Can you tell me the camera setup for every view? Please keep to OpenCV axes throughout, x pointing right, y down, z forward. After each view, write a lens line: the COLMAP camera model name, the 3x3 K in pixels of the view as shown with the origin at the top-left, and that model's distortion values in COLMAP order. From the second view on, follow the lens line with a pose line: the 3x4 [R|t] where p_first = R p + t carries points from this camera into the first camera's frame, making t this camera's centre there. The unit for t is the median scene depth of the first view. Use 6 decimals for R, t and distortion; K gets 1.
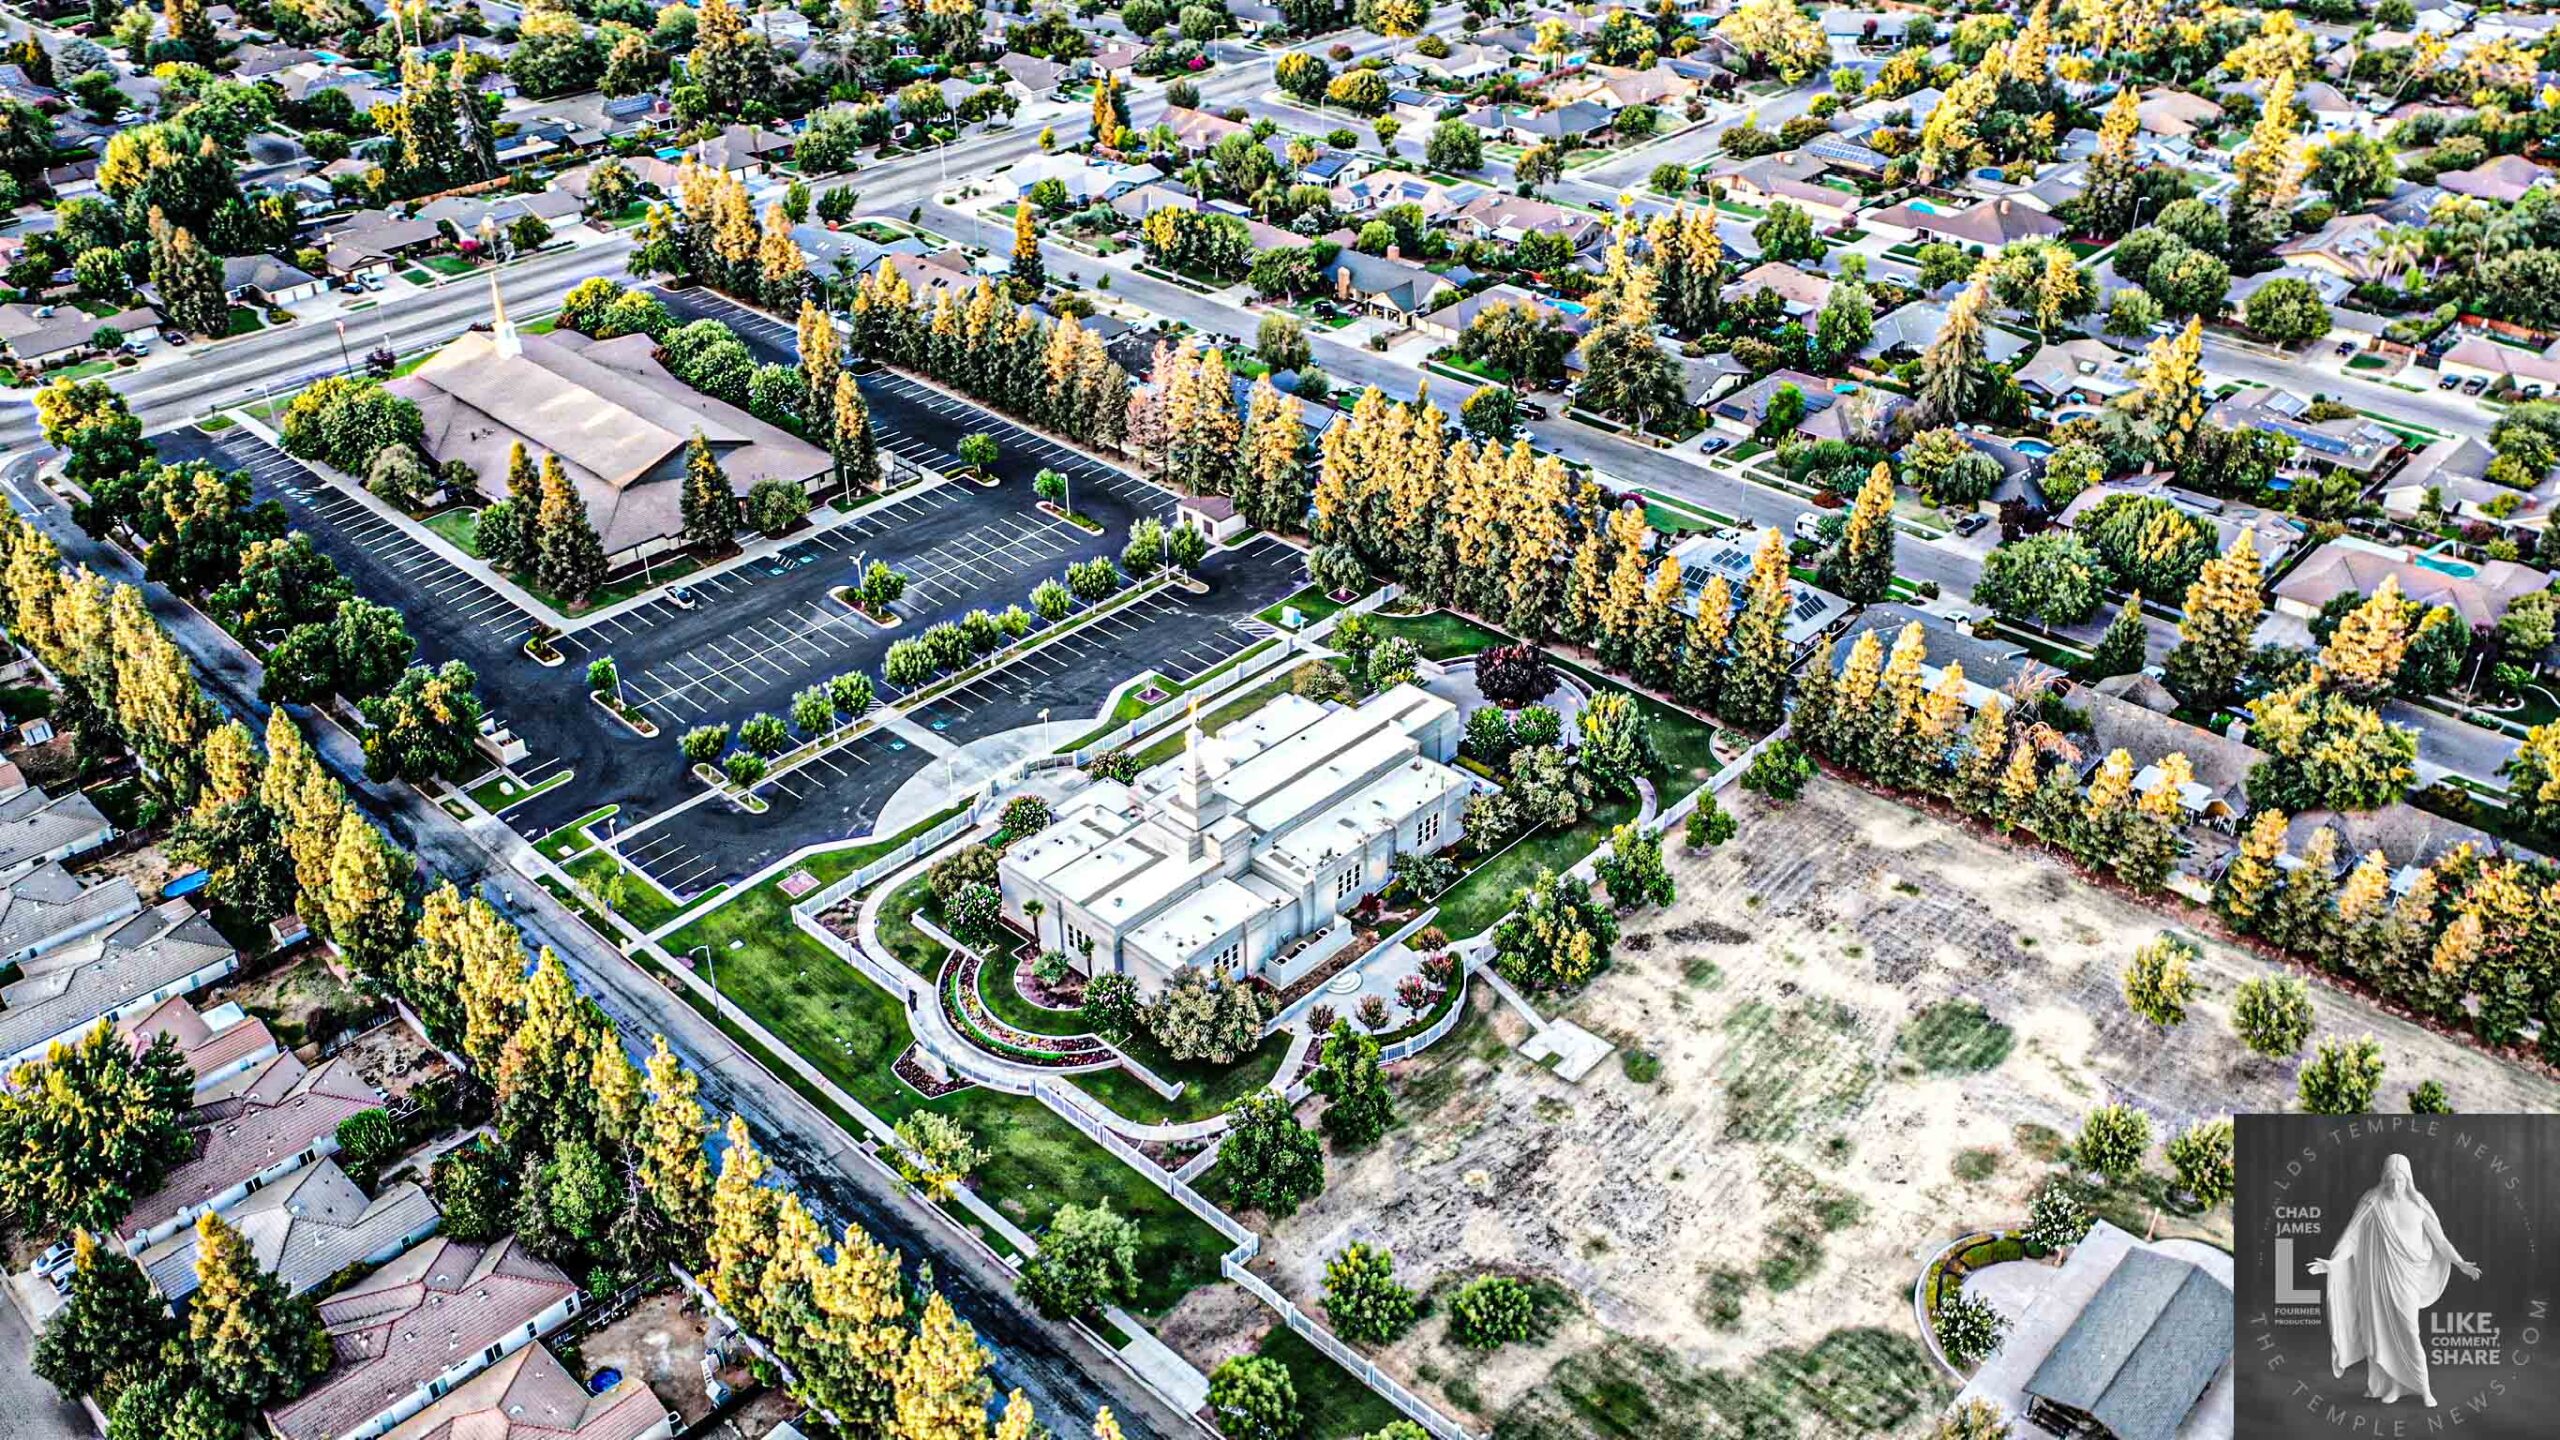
lens RADIAL K [[2017.2, 0, 1273.0], [0, 2017.2, 718.9], [0, 0, 1]] dist [0.002866, 0.004536]
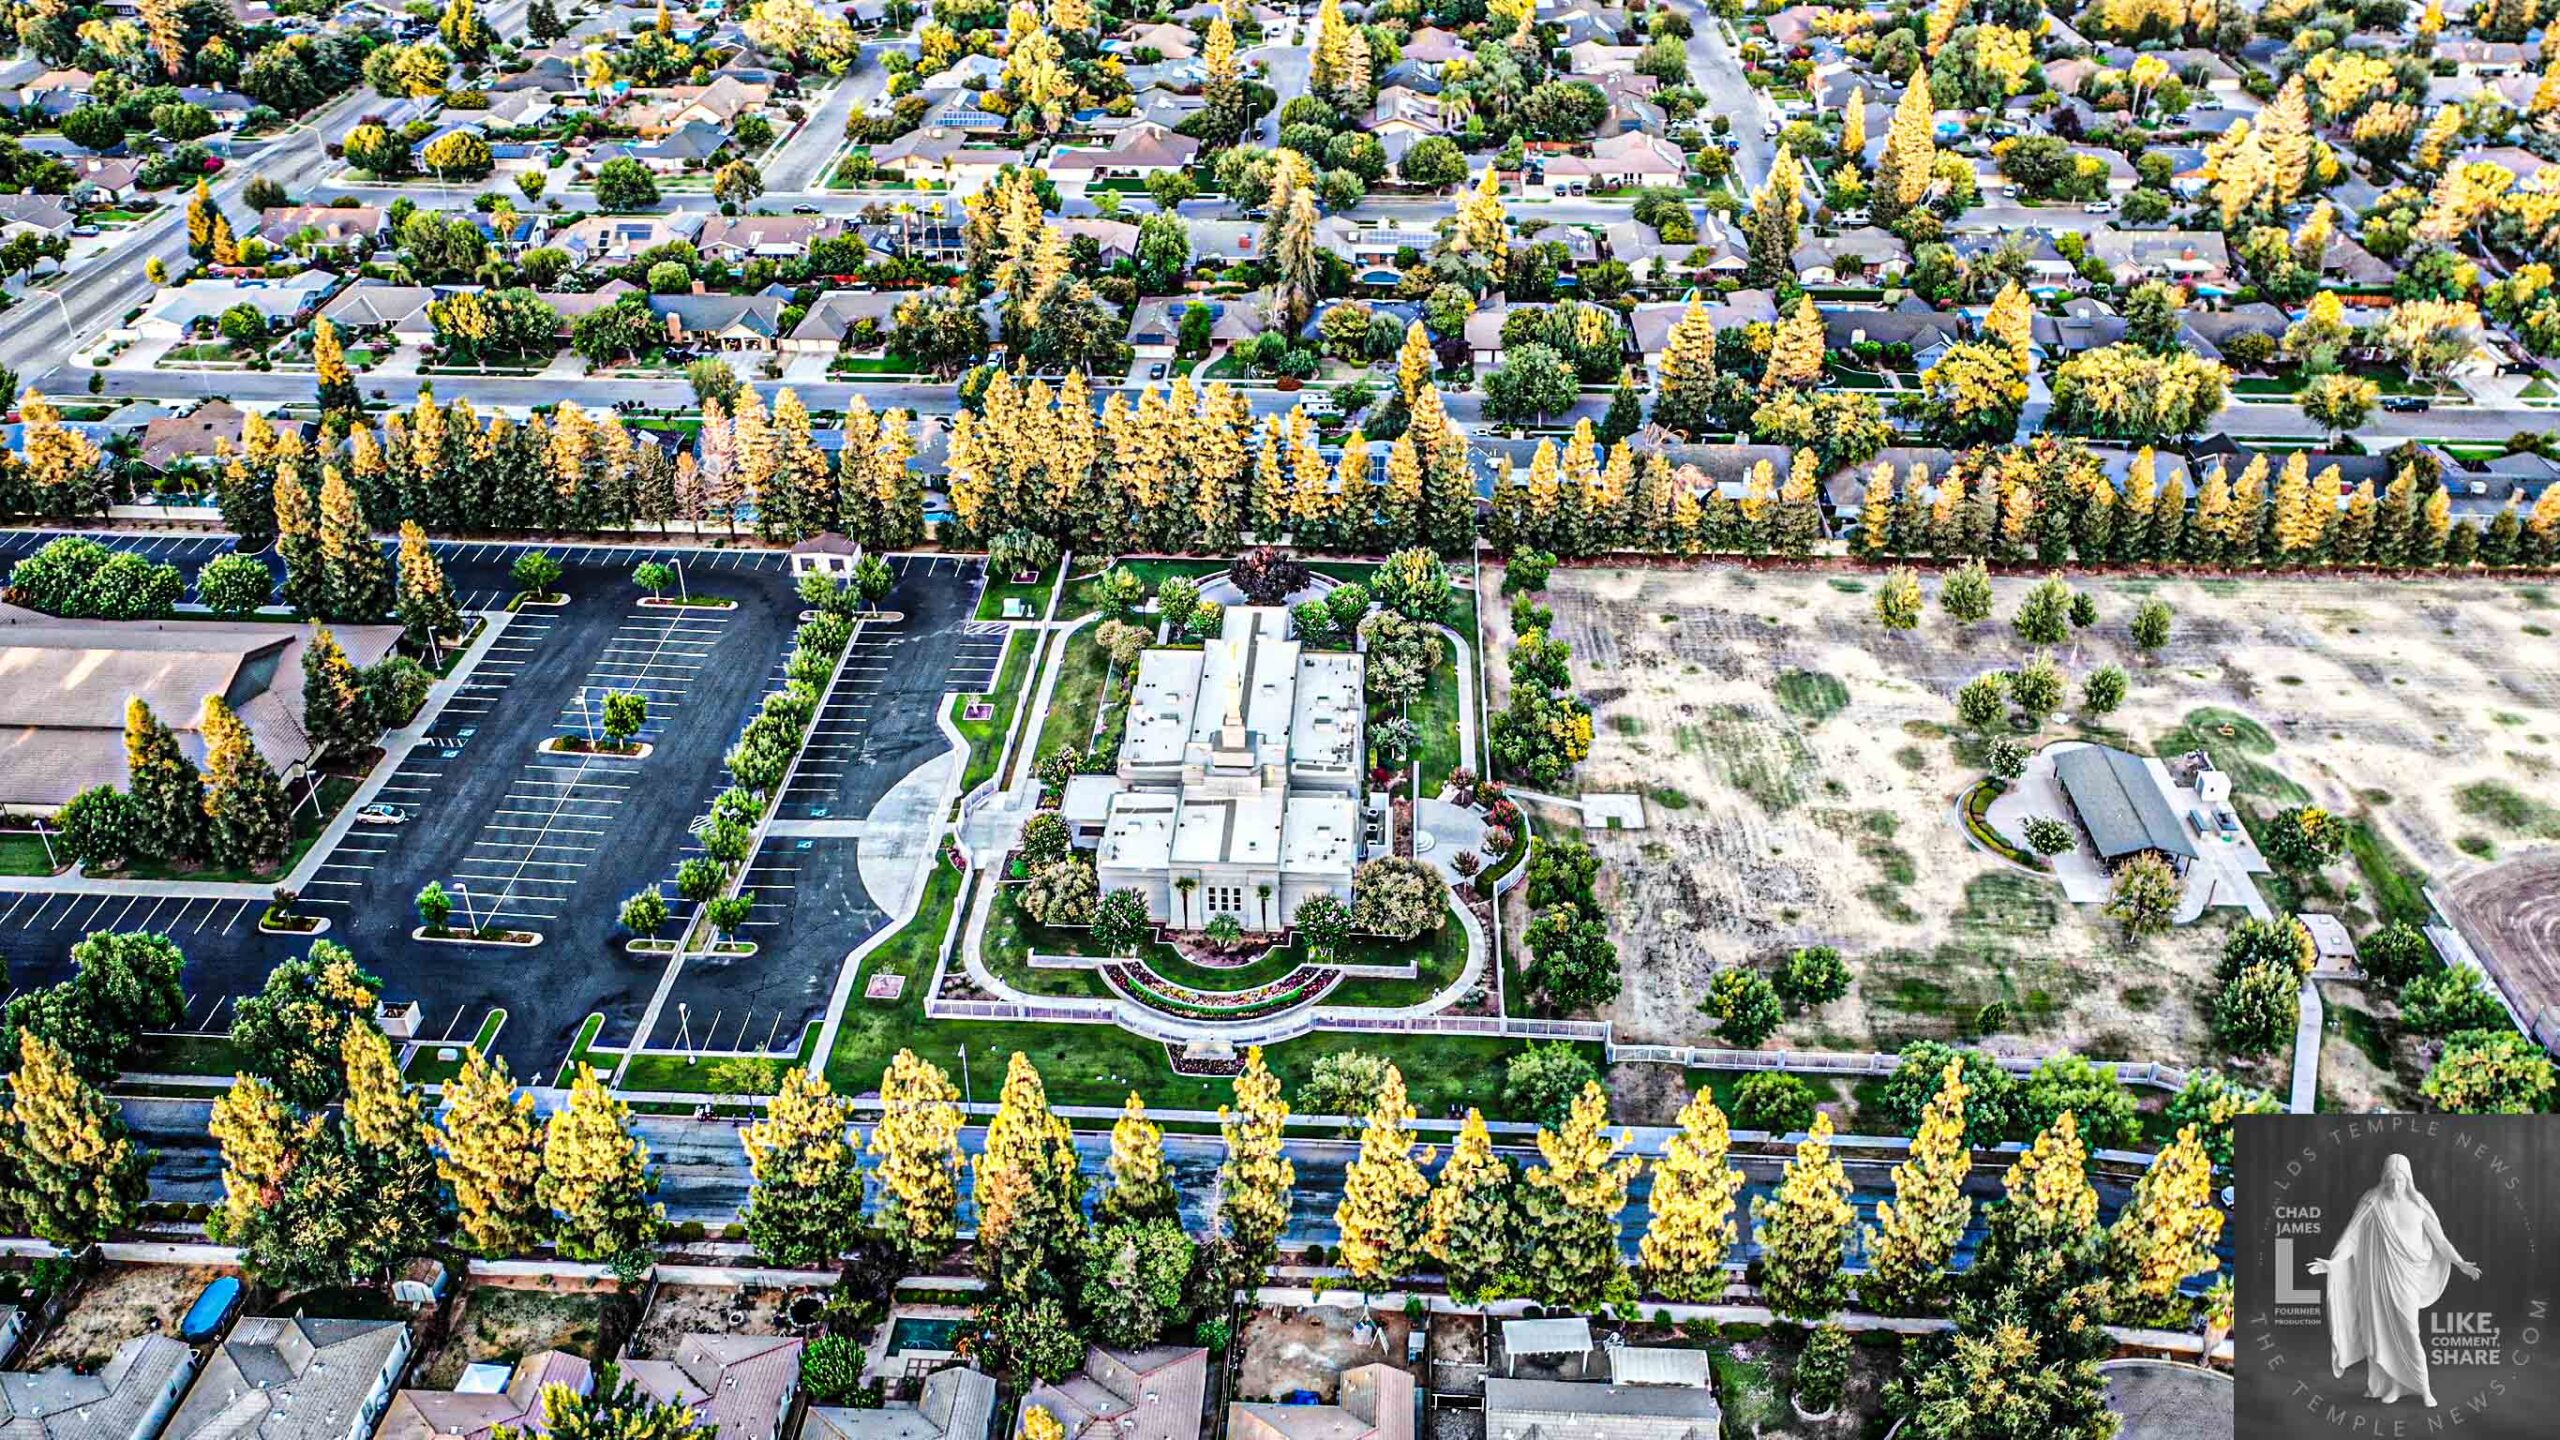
lens RADIAL K [[2017.2, 0, 1273.0], [0, 2017.2, 718.9], [0, 0, 1]] dist [0.002866, 0.004536]
pose [[0.762628, -0.340425, 0.550008, -0.381236], [0.344688, 0.933399, 0.099785, -0.043963], [-0.547346, 0.113482, 0.829177, 0.072498]]
